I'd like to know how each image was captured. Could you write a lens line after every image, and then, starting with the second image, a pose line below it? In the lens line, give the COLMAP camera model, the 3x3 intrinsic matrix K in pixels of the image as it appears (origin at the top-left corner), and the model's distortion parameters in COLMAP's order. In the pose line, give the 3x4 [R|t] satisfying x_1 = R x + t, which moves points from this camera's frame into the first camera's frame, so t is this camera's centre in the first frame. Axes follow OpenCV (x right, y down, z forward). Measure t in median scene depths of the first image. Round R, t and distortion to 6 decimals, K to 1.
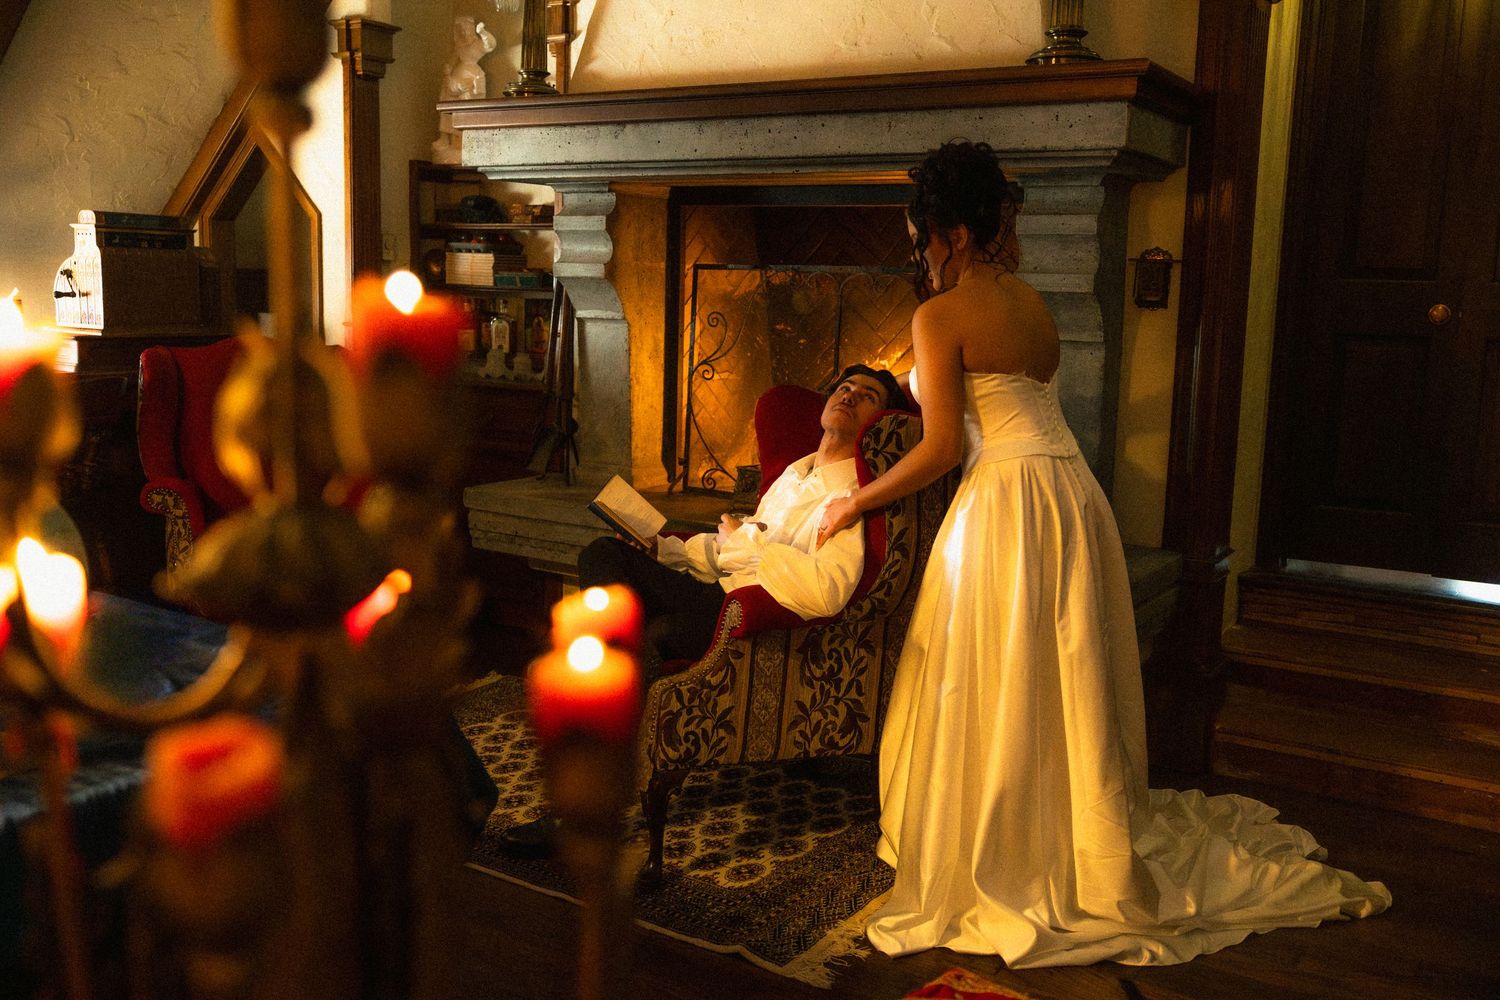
lens RADIAL K [[1389.3, 0, 750.0], [0, 1389.3, 500.0], [0, 0, 1]] dist [0.010971, -0.000421]
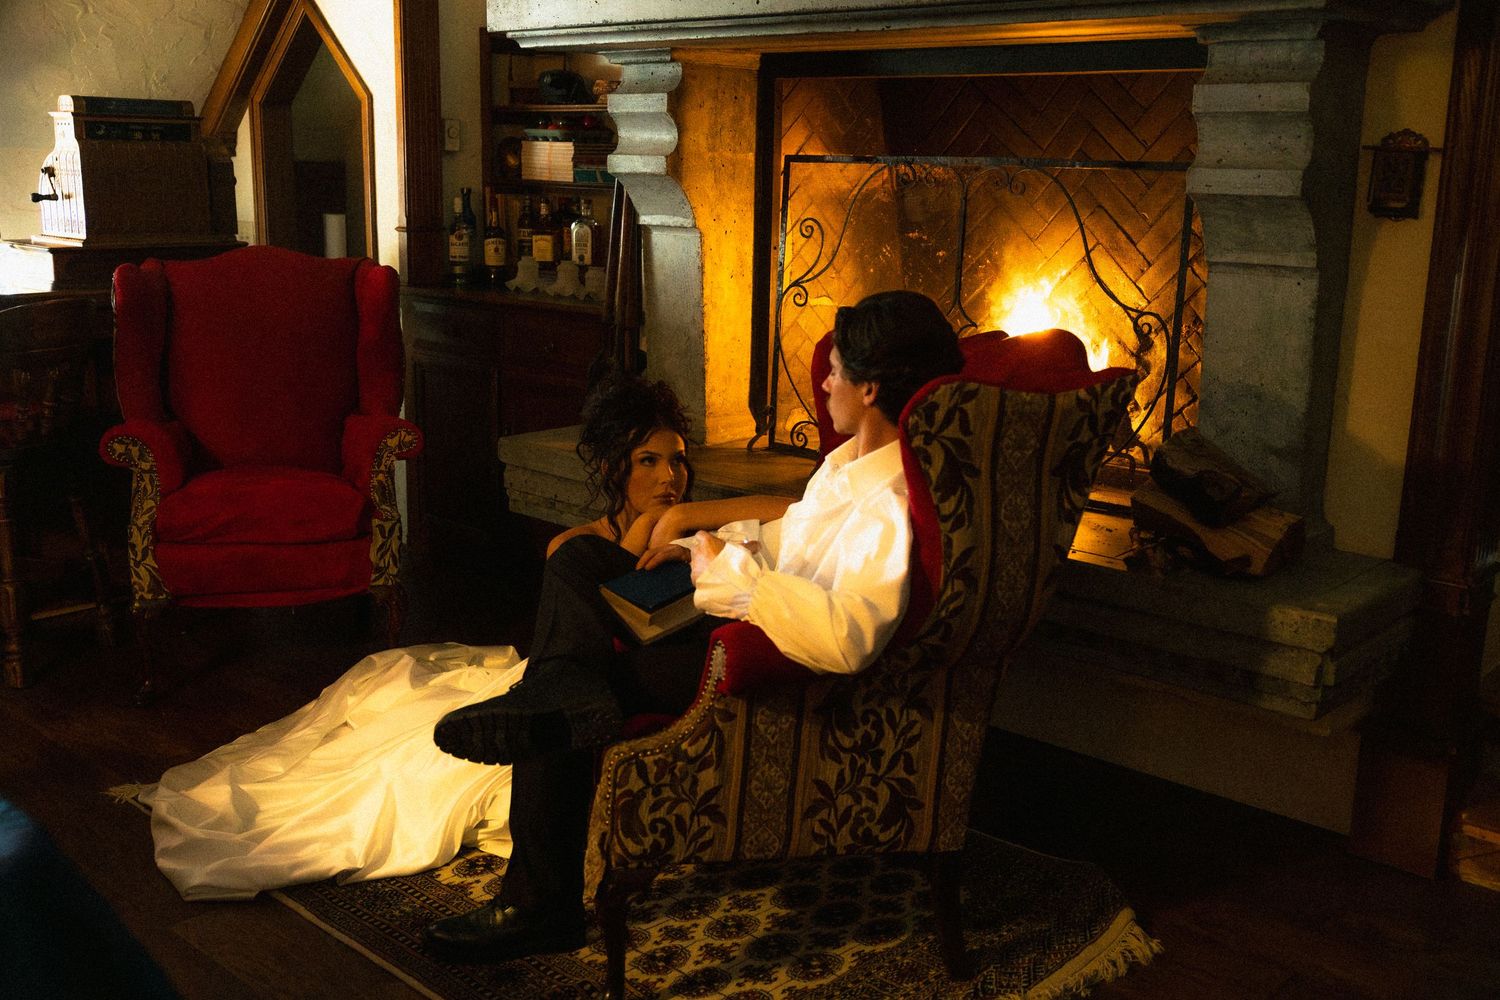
lens RADIAL K [[1497.4, 0, 750.0], [0, 1497.4, 500.0], [0, 0, 1]] dist [0.004597, 0.005717]
pose [[0.985655, 0.031333, -0.165839, 0.111208], [-0.020597, 0.997602, 0.066070, -0.044142], [0.167512, -0.061706, 0.983937, 0.220918]]
